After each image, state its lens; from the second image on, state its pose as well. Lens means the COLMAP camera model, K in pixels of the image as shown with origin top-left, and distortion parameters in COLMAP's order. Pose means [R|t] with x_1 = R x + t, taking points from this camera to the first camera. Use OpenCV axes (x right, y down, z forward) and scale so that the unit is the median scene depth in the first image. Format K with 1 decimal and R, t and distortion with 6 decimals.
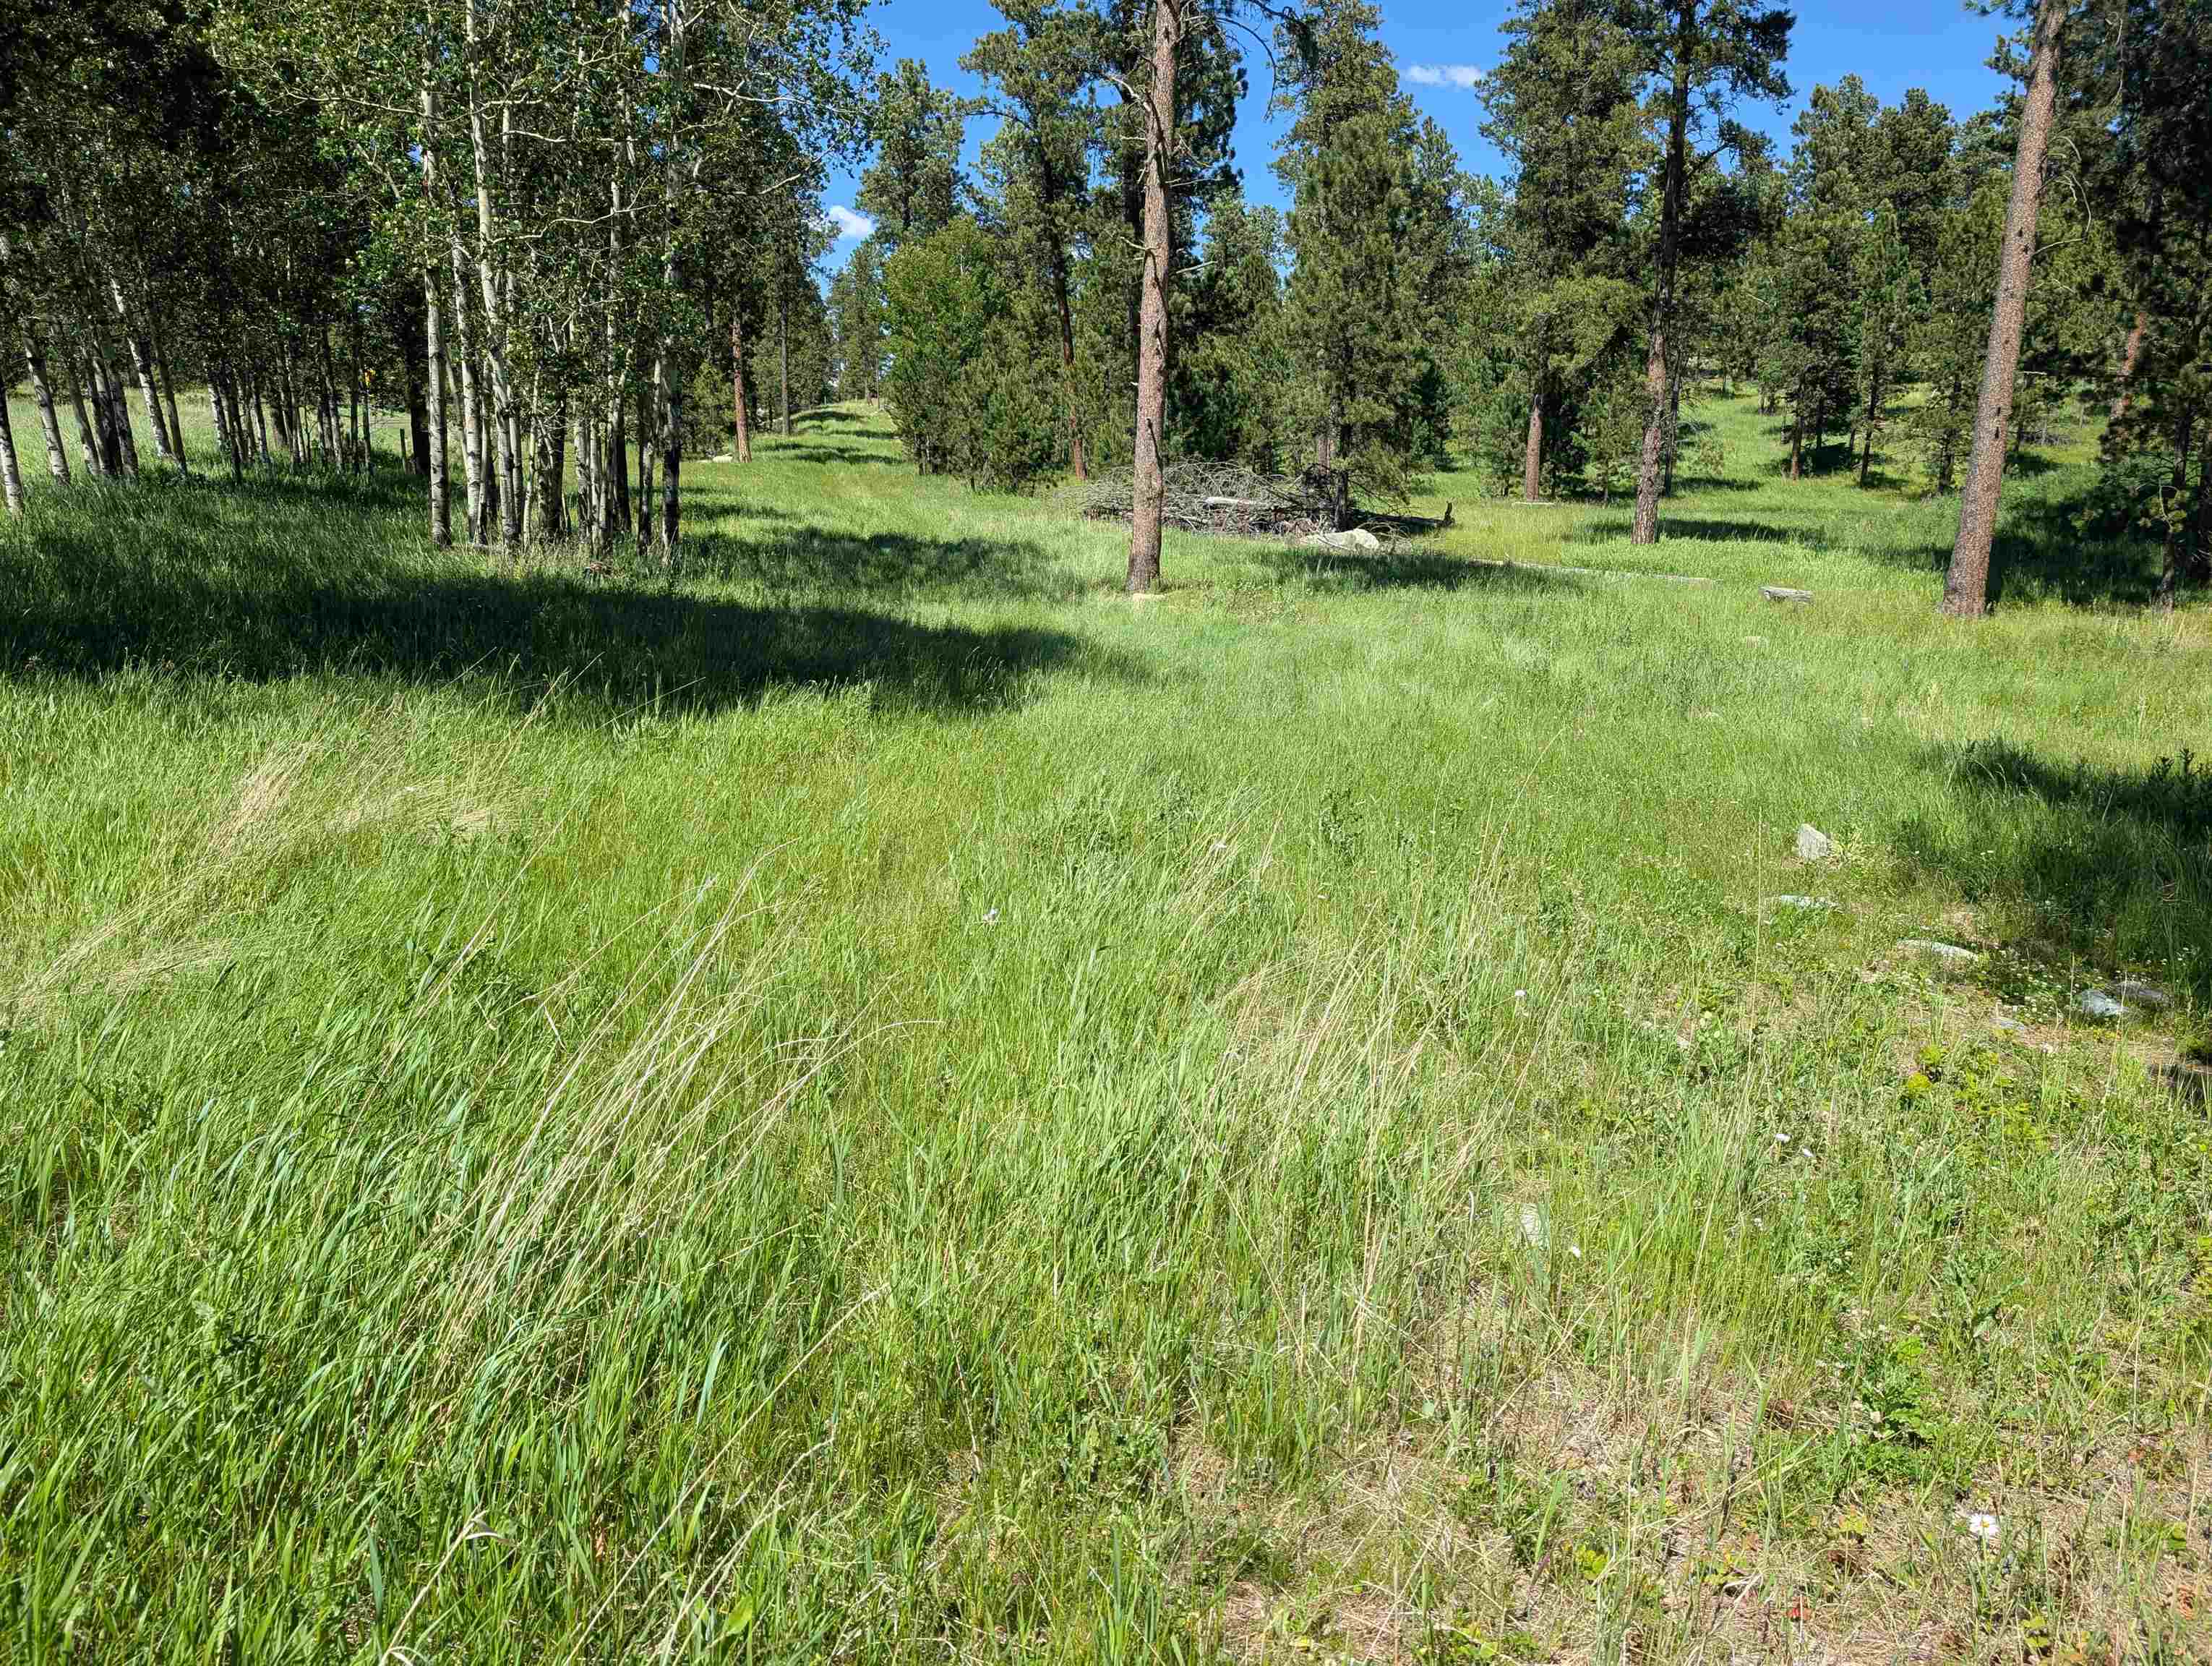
lens RADIAL K [[1567.8, 0, 1095.7], [0, 1567.8, 850.3], [0, 0, 1]] dist [0.023316, -0.020807]
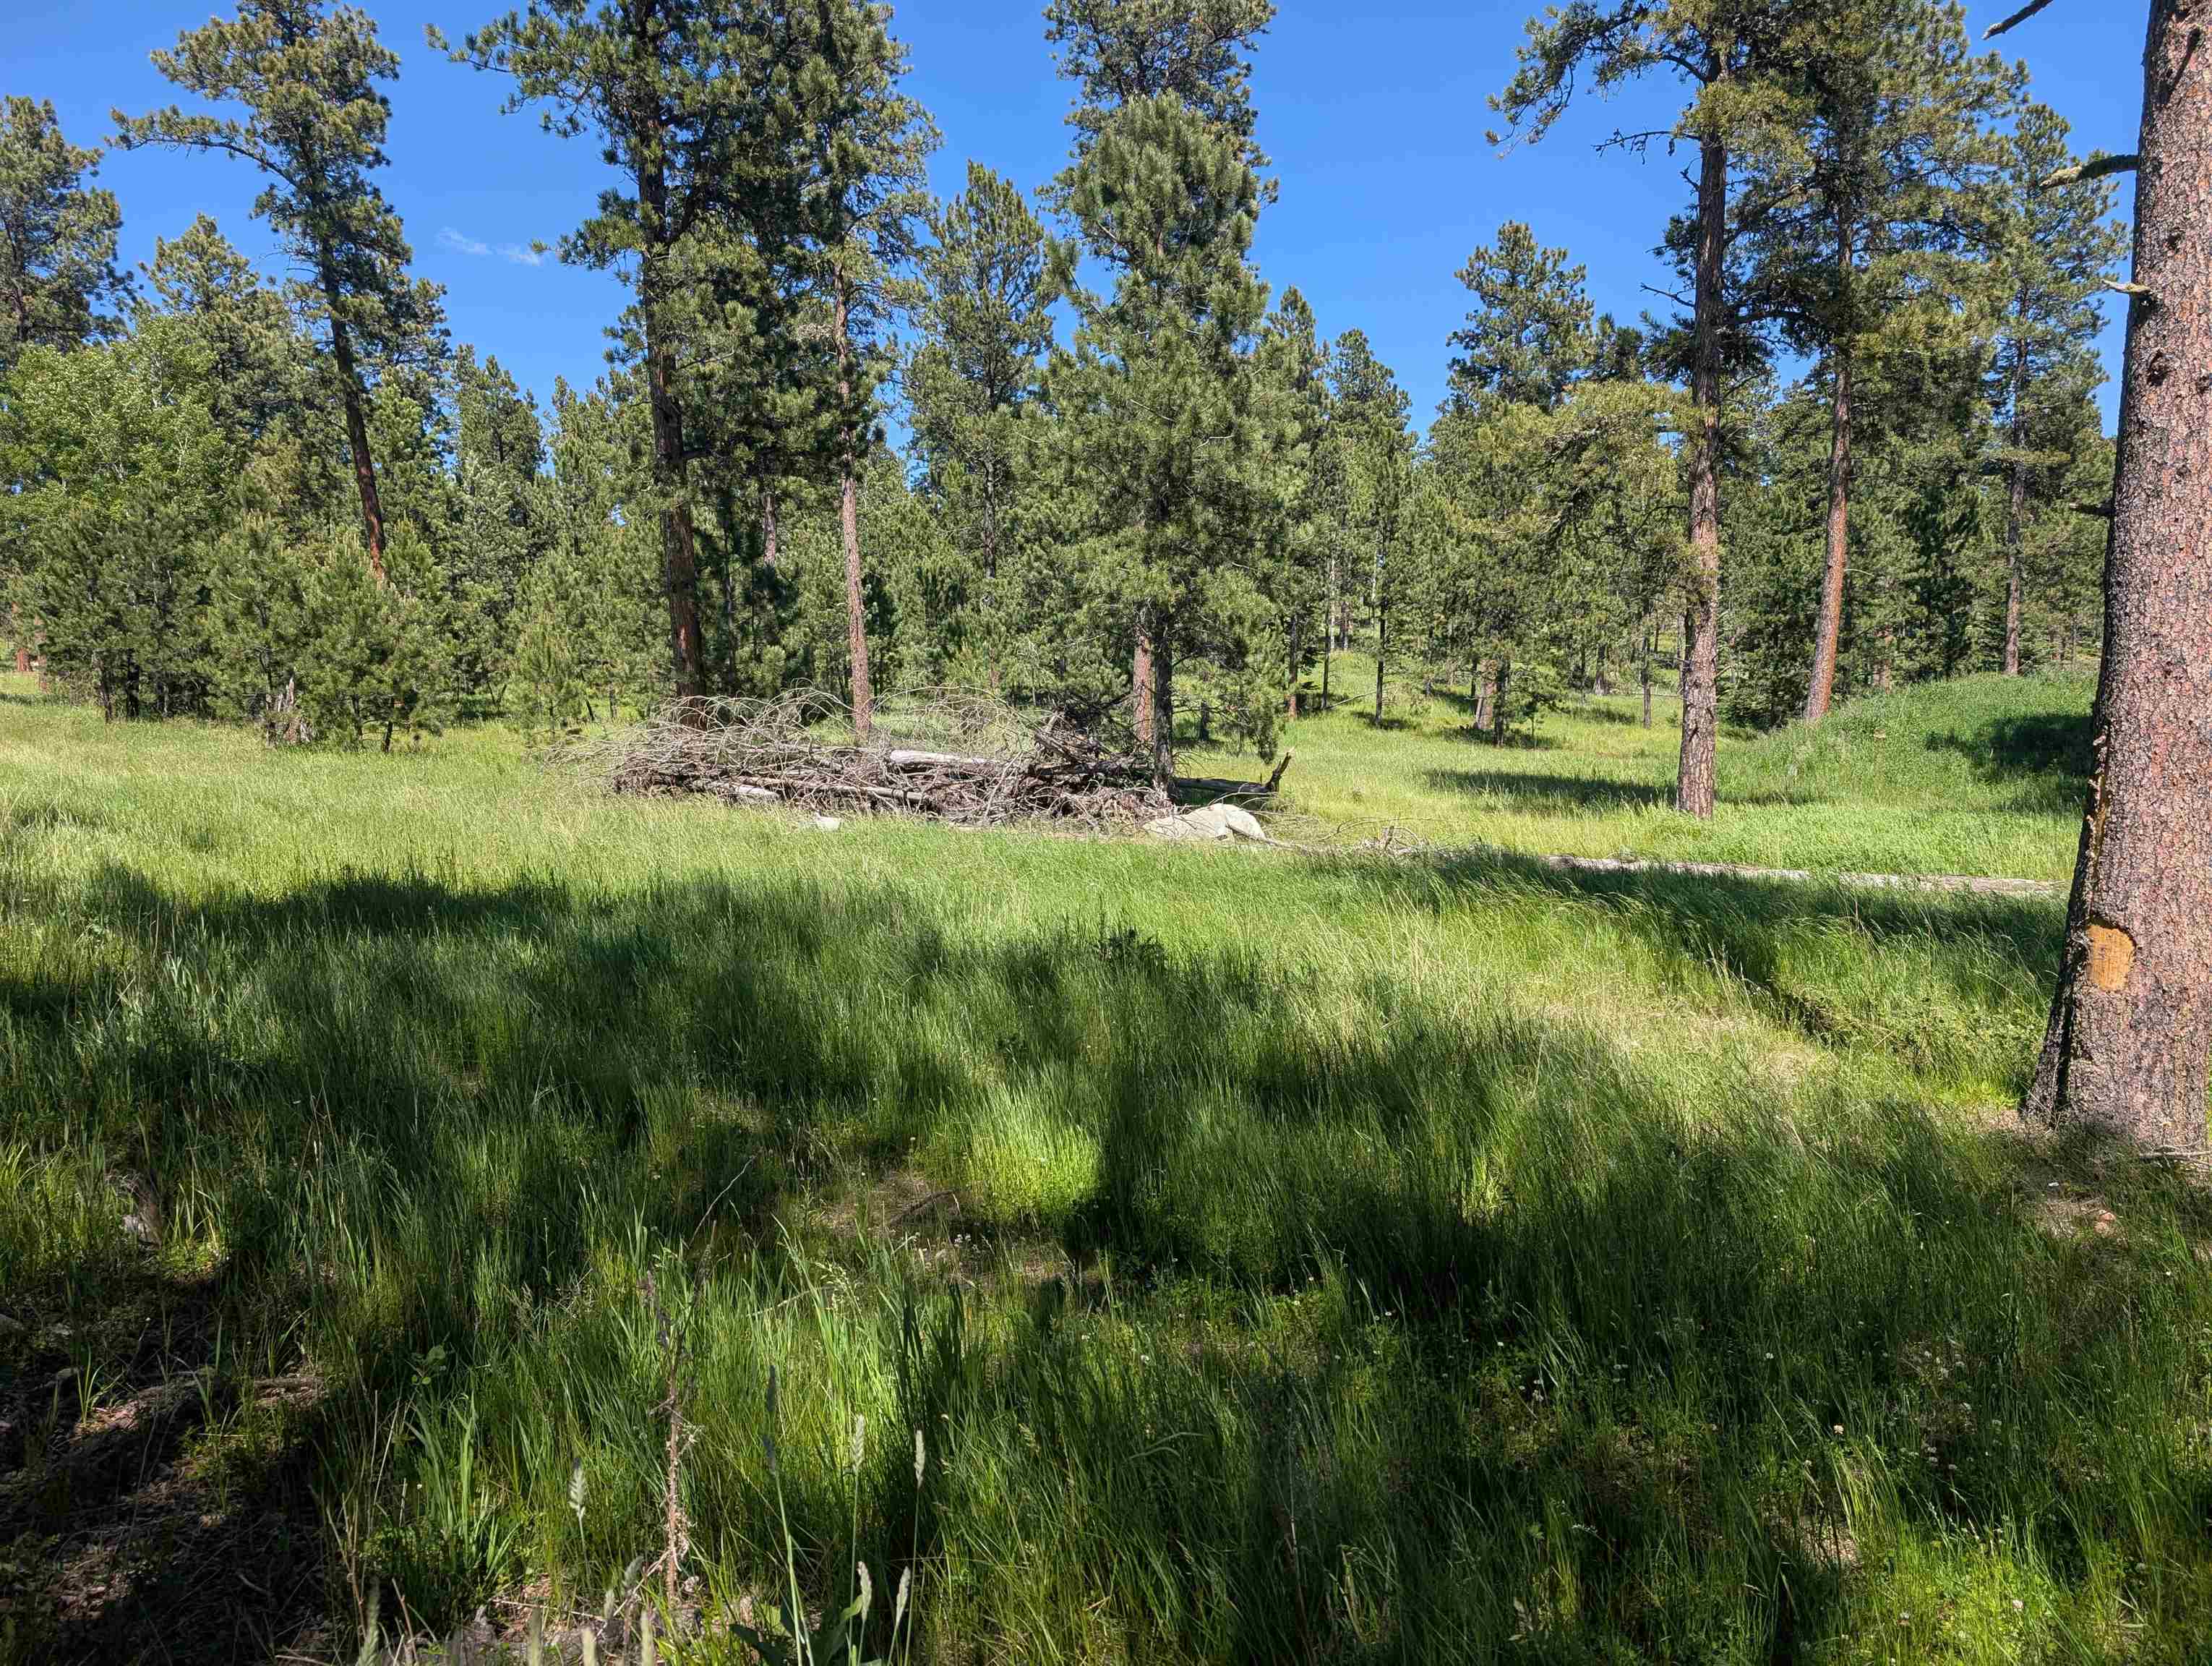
lens RADIAL K [[1567.8, 0, 1181.7], [0, 1567.8, 866.8], [0, 0, 1]] dist [0.023316, -0.020807]
pose [[0.858718, -0.061255, 0.508774, -0.099334], [0.131077, 0.986058, -0.102515, -0.103535], [-0.495401, 0.154720, 0.854775, 0.436089]]
